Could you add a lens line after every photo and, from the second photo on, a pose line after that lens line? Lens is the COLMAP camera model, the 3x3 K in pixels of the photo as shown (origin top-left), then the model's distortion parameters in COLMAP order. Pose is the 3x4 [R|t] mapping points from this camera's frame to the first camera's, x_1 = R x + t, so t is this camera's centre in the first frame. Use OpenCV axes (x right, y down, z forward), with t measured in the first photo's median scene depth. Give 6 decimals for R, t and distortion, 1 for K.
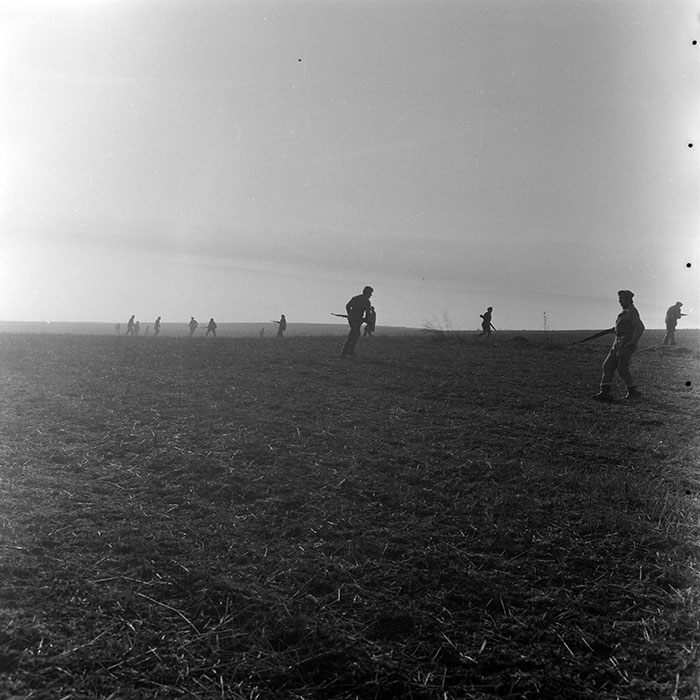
lens RADIAL K [[1983.2, 0, 349.5], [0, 1983.2, 349.7], [0, 0, 1]] dist [0.054006, 0.000000]
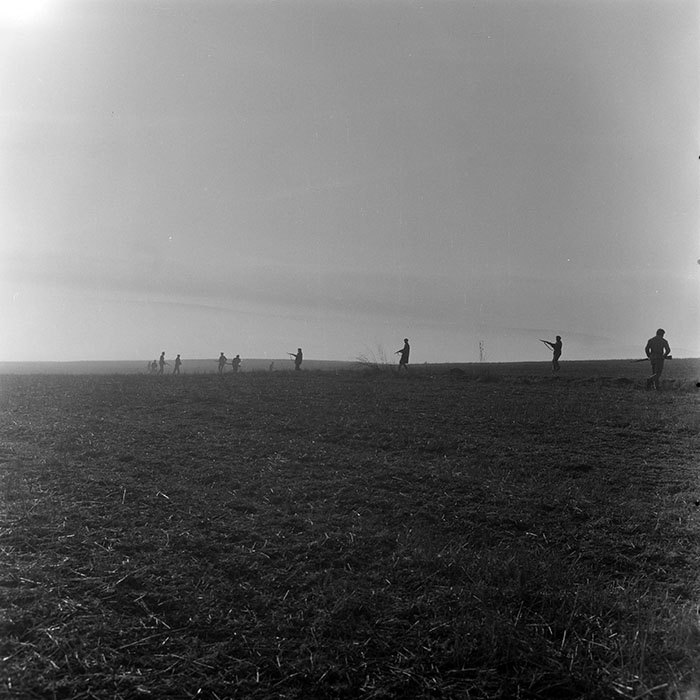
lens RADIAL K [[1674.0, 0, 350.7], [0, 1674.0, 349.7], [0, 0, 1]] dist [0.242845, 0.000000]
pose [[0.999912, -0.013225, -0.000892, 0.057801], [0.013207, 0.999749, -0.018109, -0.002989], [0.001131, 0.018095, 0.999836, 0.282990]]
